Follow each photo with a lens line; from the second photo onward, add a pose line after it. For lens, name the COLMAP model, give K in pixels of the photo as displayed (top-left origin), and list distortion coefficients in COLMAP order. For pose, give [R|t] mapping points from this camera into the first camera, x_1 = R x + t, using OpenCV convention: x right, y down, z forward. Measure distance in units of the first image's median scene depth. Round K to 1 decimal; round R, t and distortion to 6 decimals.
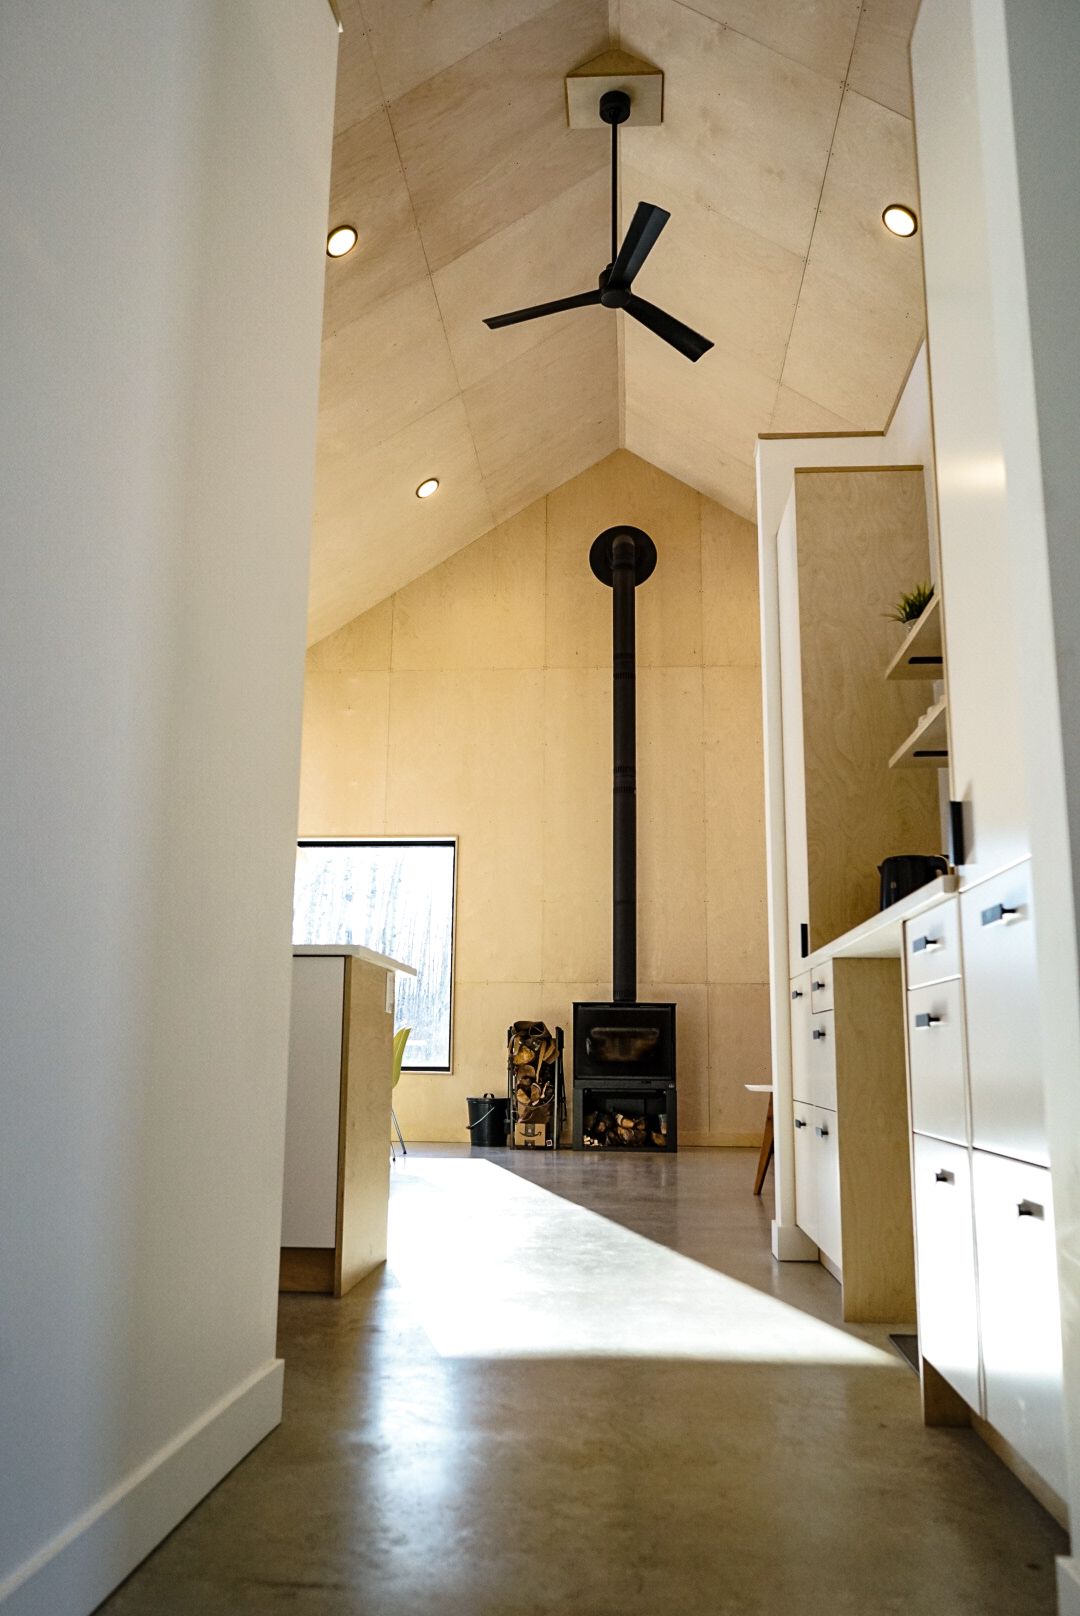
lens RADIAL K [[1262.4, 0, 541.1], [0, 1262.4, 807.6], [0, 0, 1]] dist [-0.003714, -0.011678]
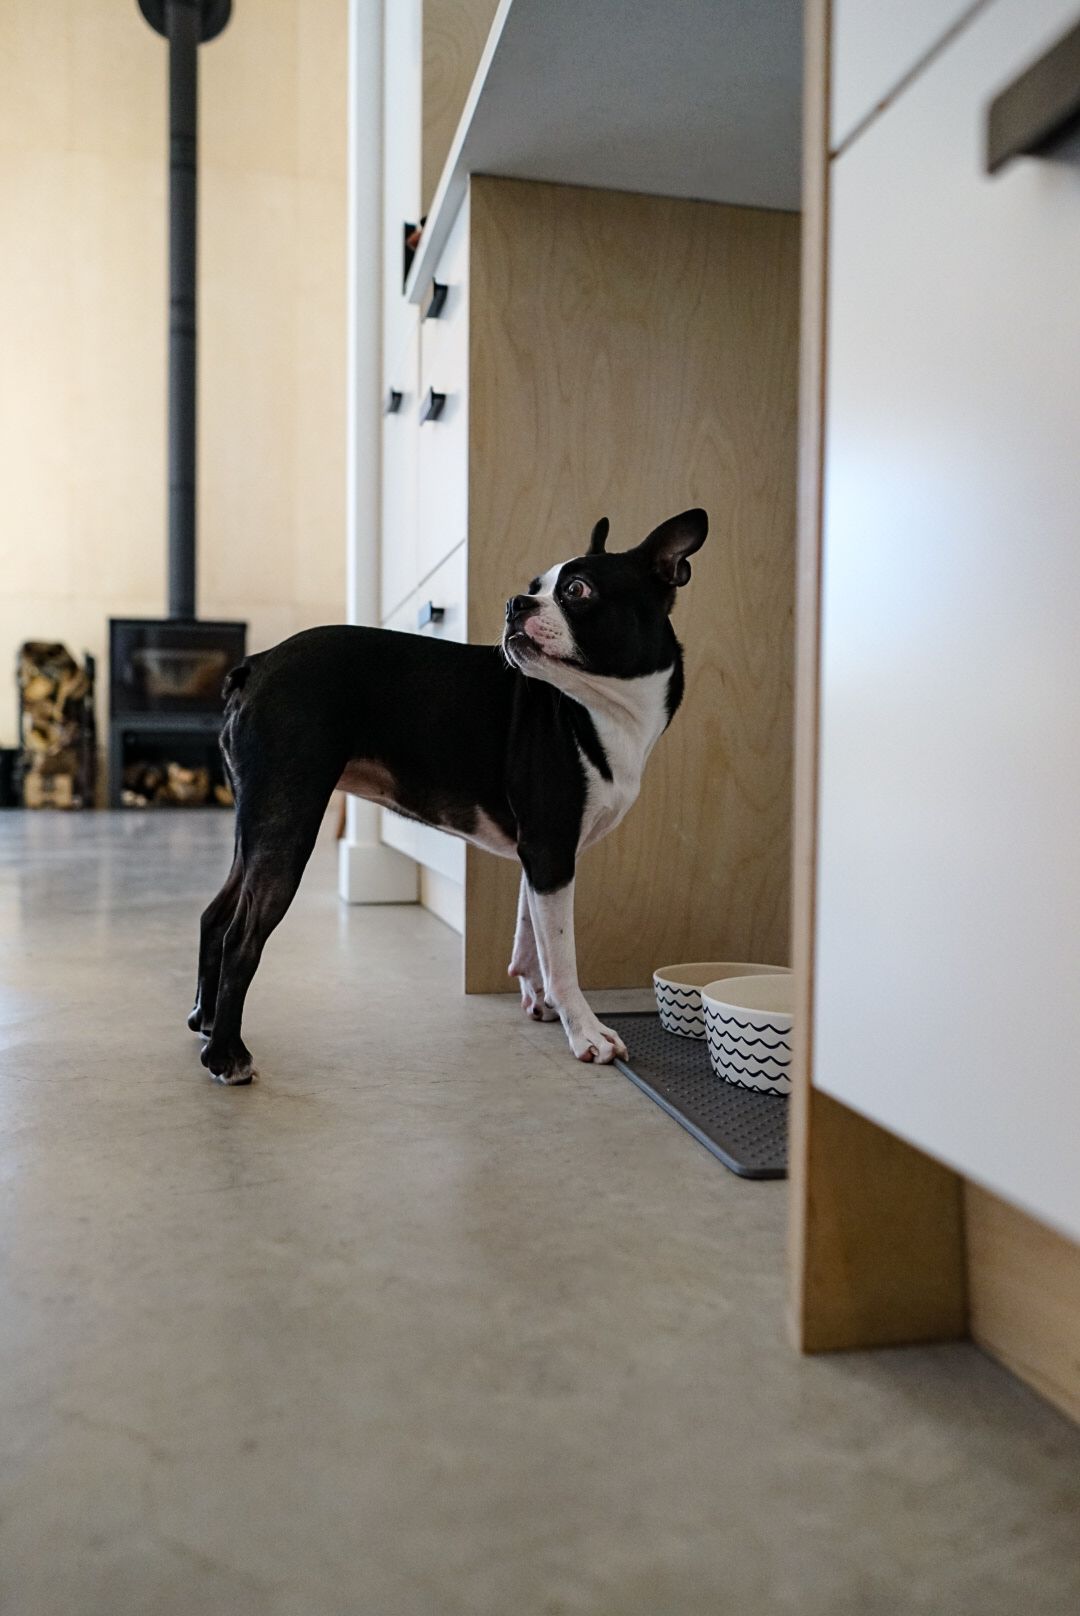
lens RADIAL K [[1262.4, 0, 540.2], [0, 1262.4, 808.0], [0, 0, 1]] dist [-0.003714, -0.011678]
pose [[0.955673, -0.011824, 0.294193, 0.049259], [-0.054910, 0.974505, 0.217541, 0.089503], [-0.289265, -0.224052, 0.930659, 0.215204]]
